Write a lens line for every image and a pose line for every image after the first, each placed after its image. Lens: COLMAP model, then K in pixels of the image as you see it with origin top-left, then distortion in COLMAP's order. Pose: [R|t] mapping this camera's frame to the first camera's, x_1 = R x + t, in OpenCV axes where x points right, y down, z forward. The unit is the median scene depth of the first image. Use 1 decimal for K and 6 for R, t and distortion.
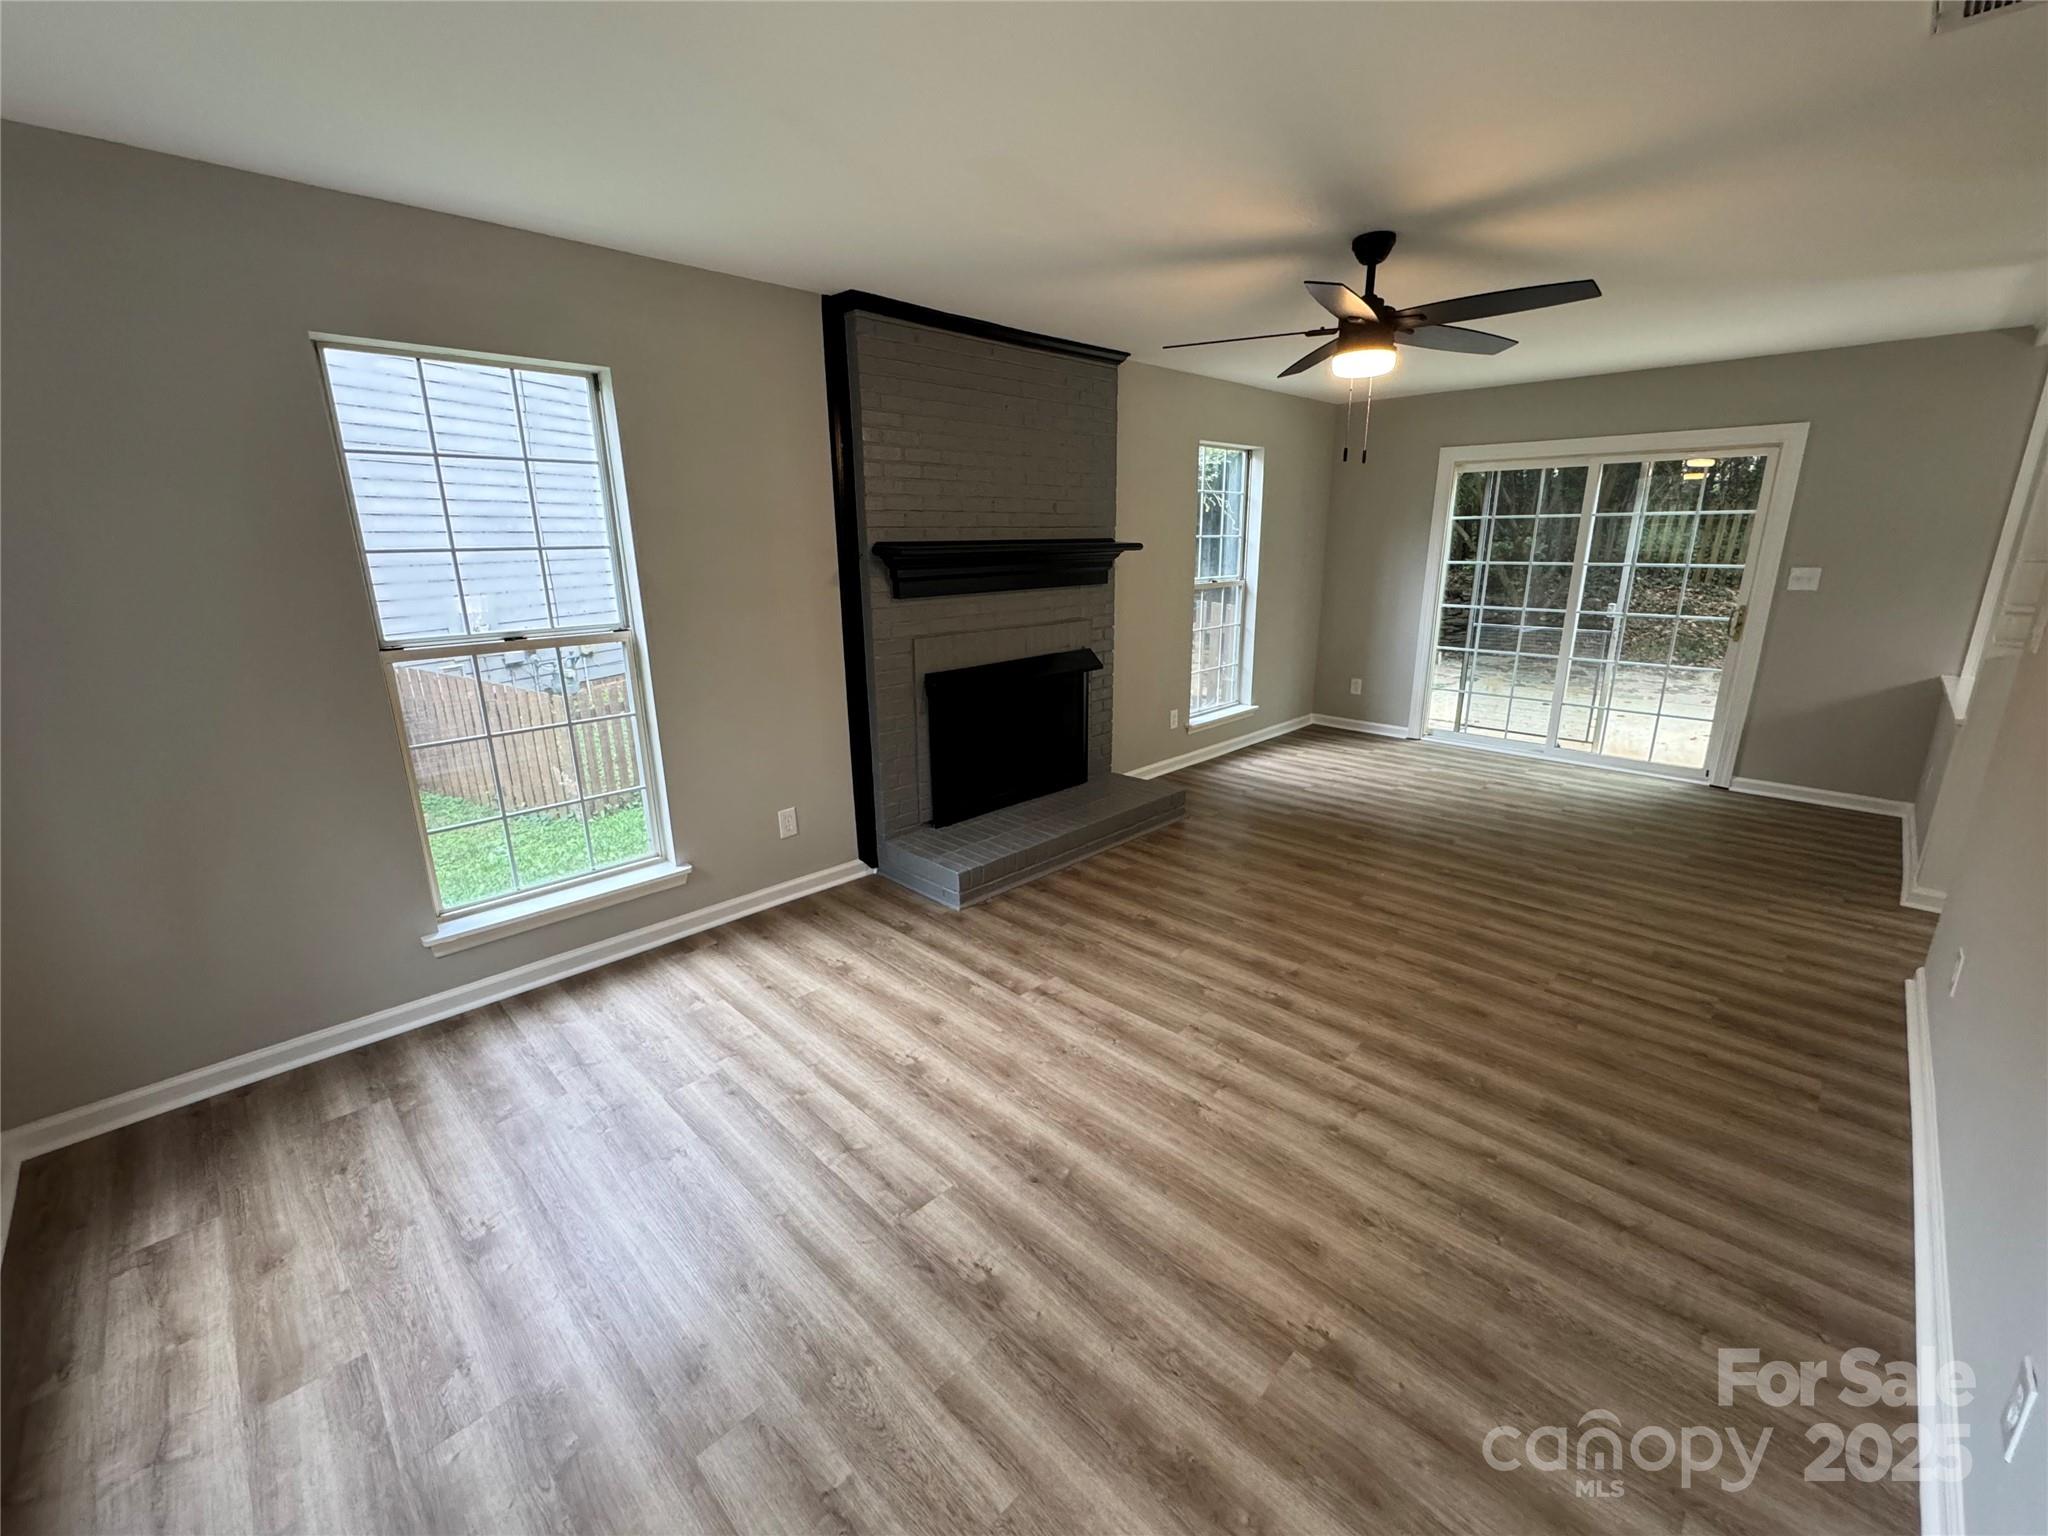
lens RADIAL K [[849.7, 0, 1021.2], [0, 849.7, 763.6], [0, 0, 1]] dist [0.000123, 0.000081]
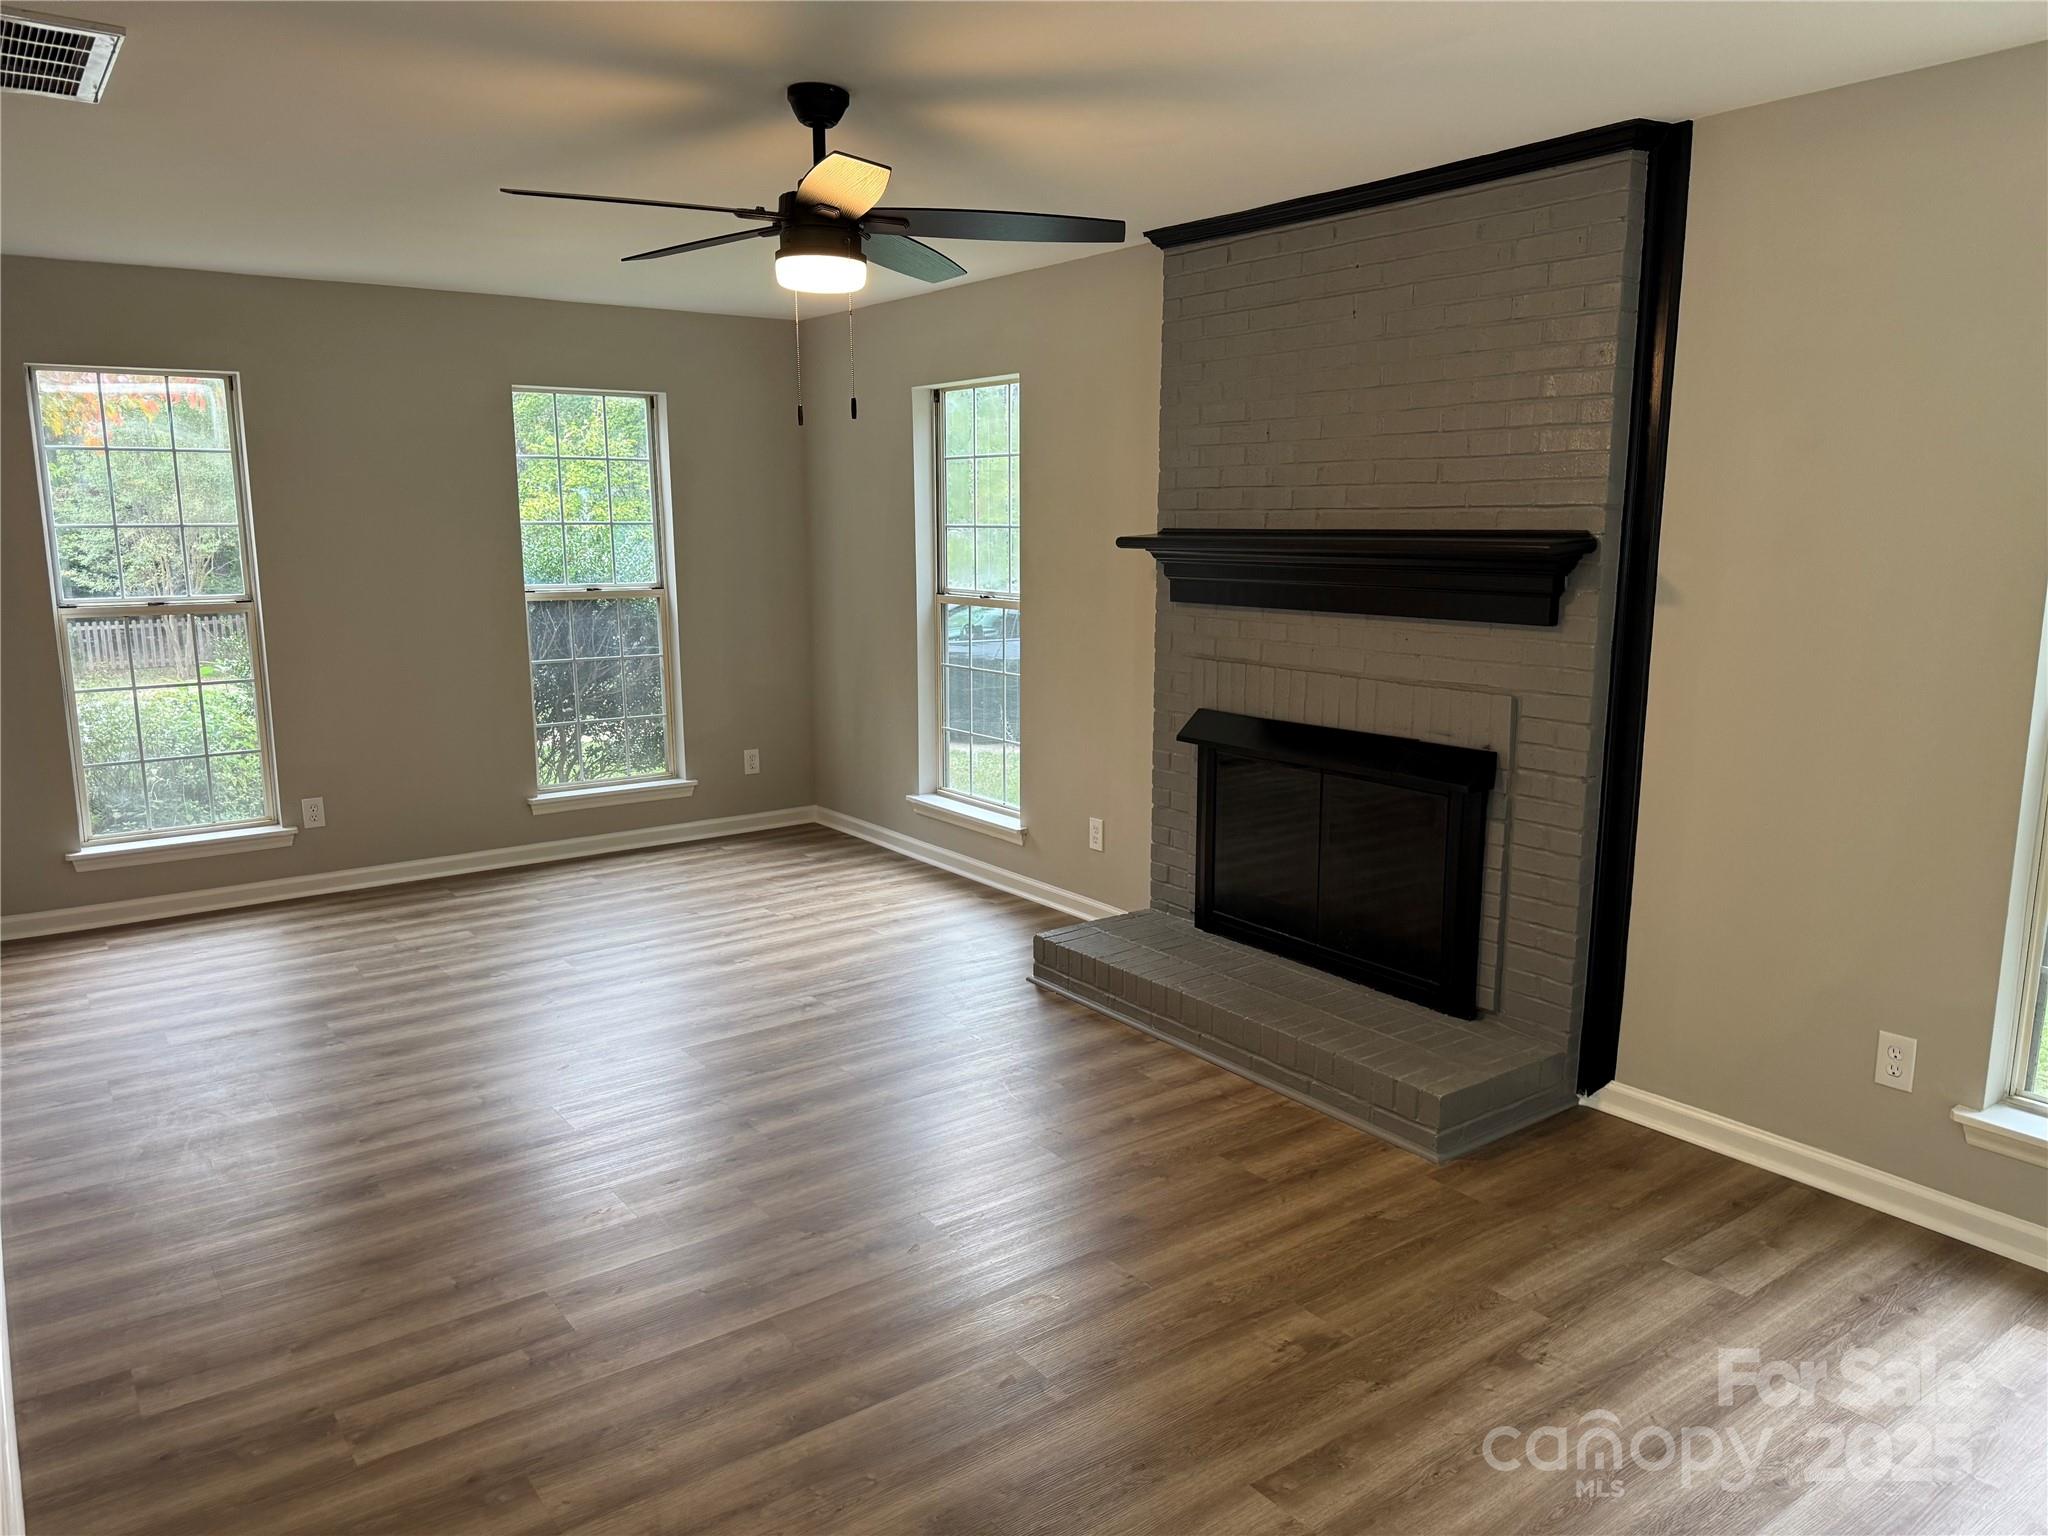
lens RADIAL K [[1446.1, 0, 1024.0], [0, 1446.1, 768.0], [0, 0, 1]] dist [0.097167, -0.131662]
pose [[-0.156444, 0.183267, -0.970535, 1.391138], [-0.257728, 0.941016, 0.219237, -0.358173], [0.953468, 0.284433, -0.099984, 1.231905]]
